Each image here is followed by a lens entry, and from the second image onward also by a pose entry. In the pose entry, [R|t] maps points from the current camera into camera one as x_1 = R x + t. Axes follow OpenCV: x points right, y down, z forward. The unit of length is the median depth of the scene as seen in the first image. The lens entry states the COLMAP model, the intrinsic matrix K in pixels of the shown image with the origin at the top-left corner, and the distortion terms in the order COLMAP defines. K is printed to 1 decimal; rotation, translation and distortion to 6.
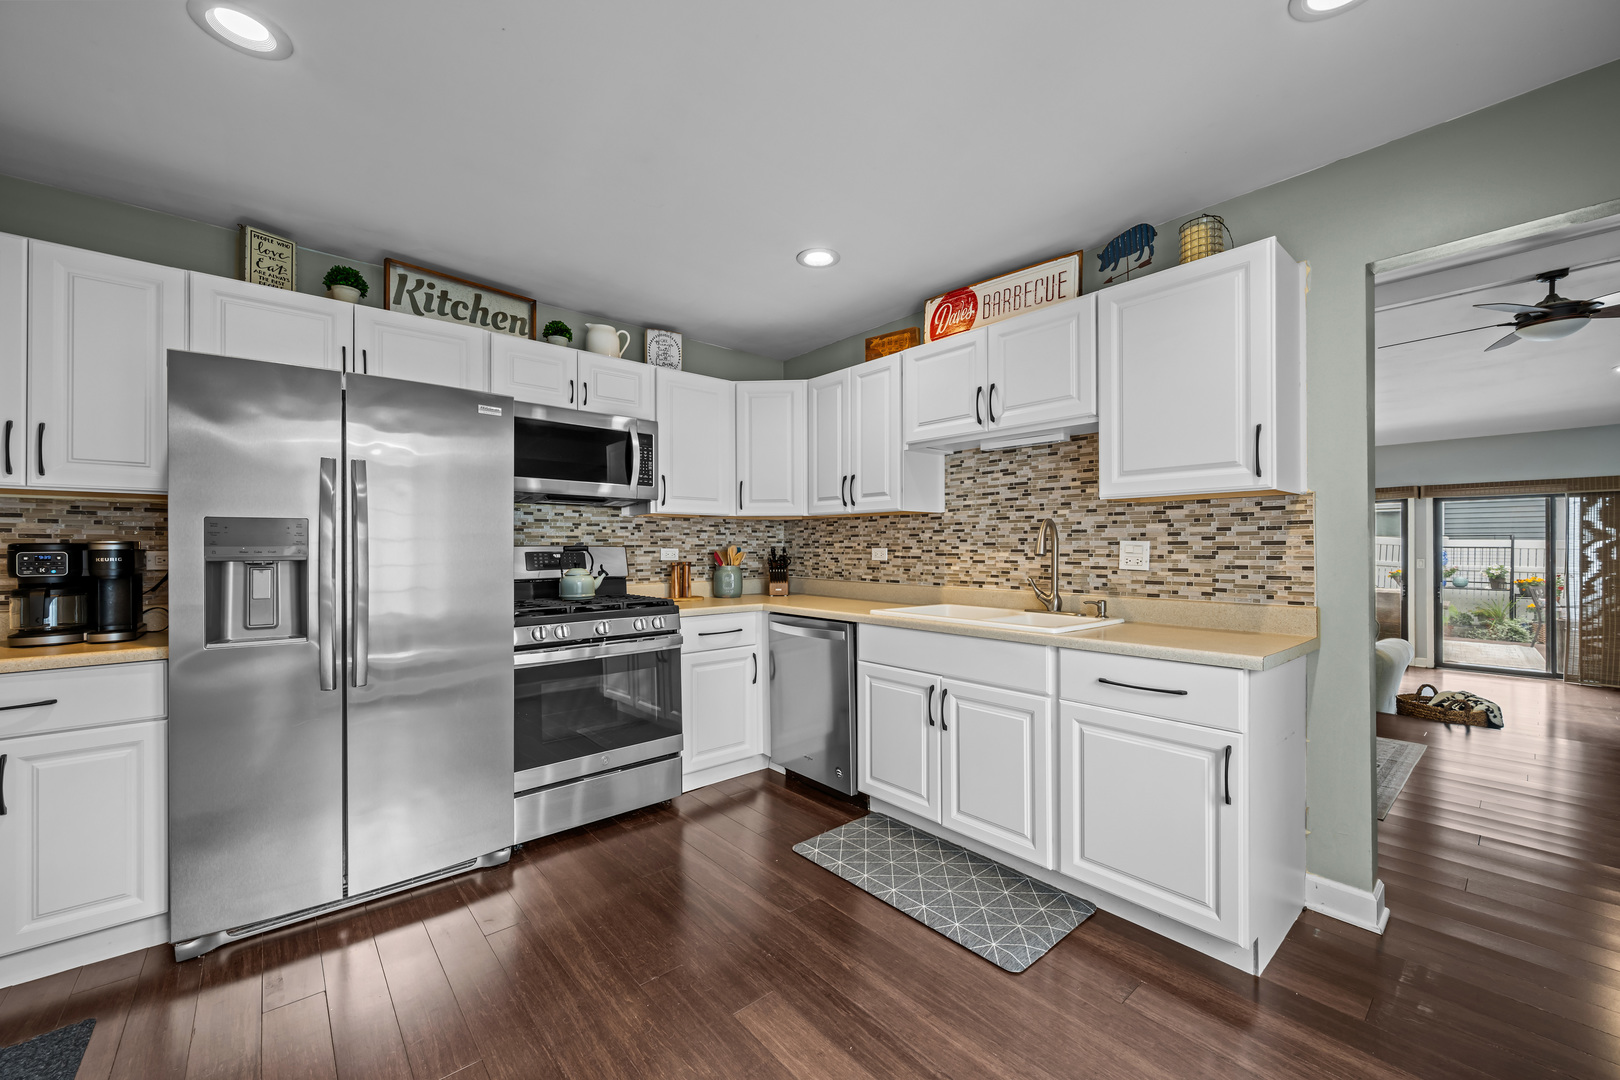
lens RADIAL K [[641.2, 0, 814.1], [0, 641.2, 544.5], [0, 0, 1]] dist [-0.002303, 0.001713]
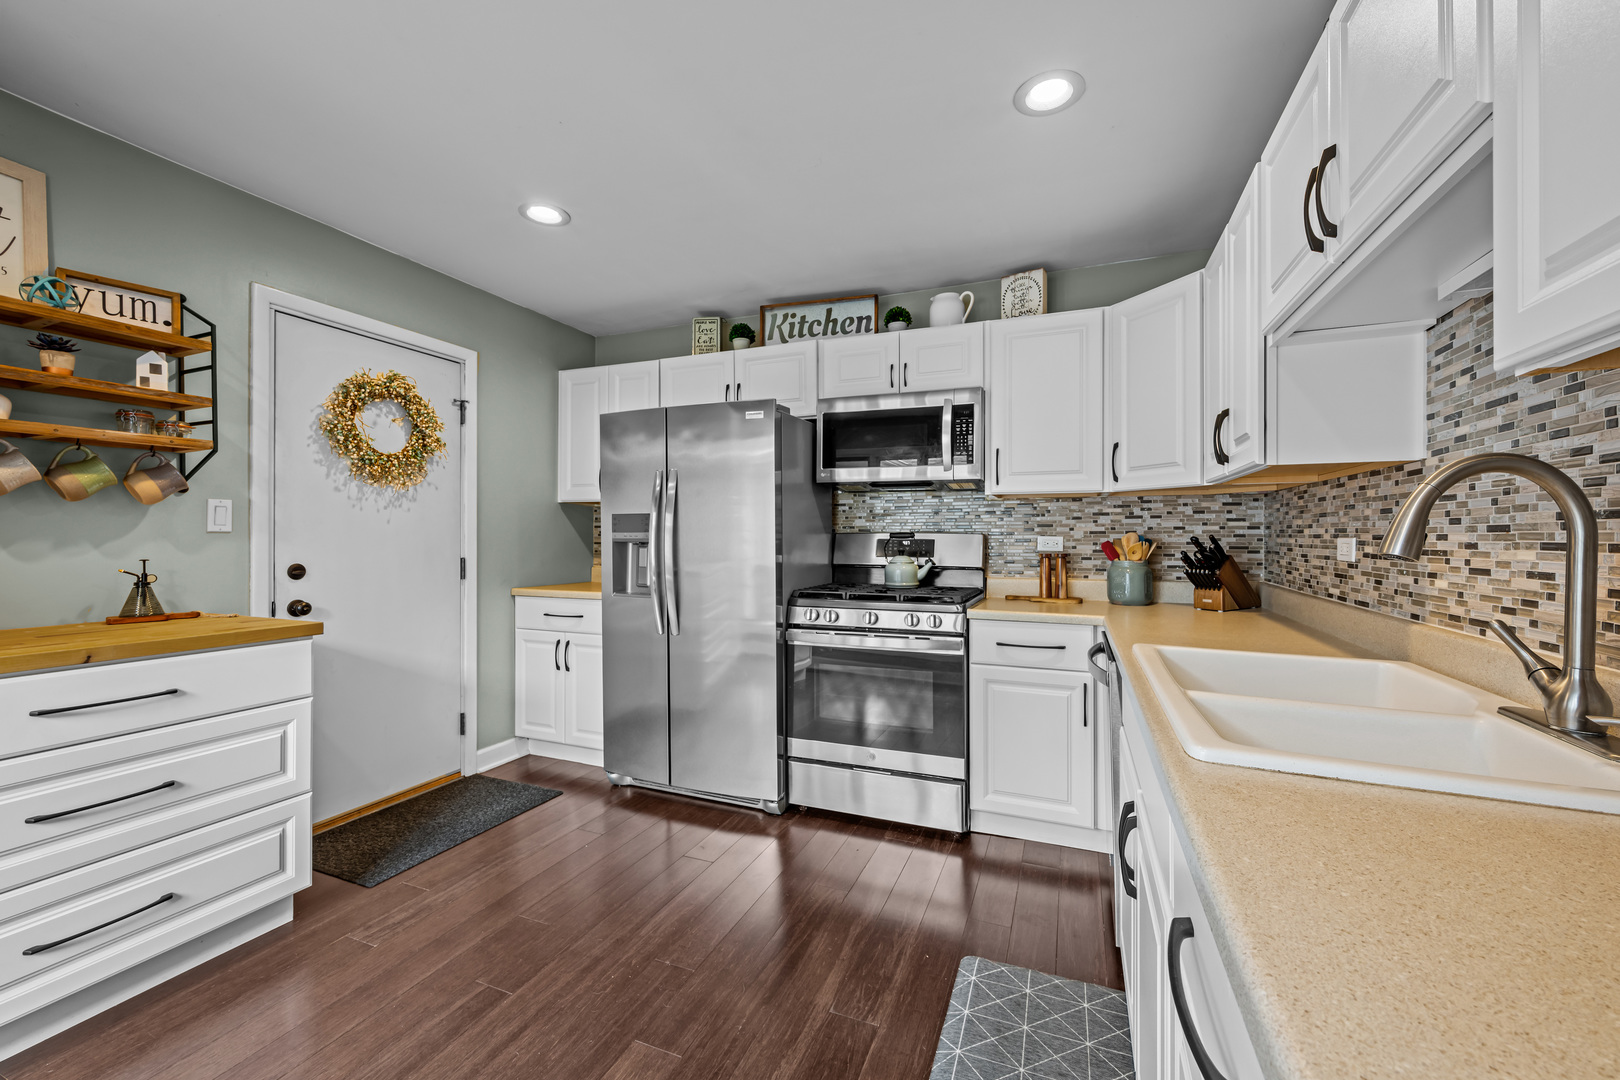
lens RADIAL K [[641.2, 0, 819.1], [0, 641.2, 535.6], [0, 0, 1]] dist [-0.002303, 0.001713]
pose [[0.449264, 0.004074, -0.893390, 0.450760], [-0.000156, 0.999990, 0.004481, 0.001926], [0.893399, -0.001874, 0.449261, 0.458193]]
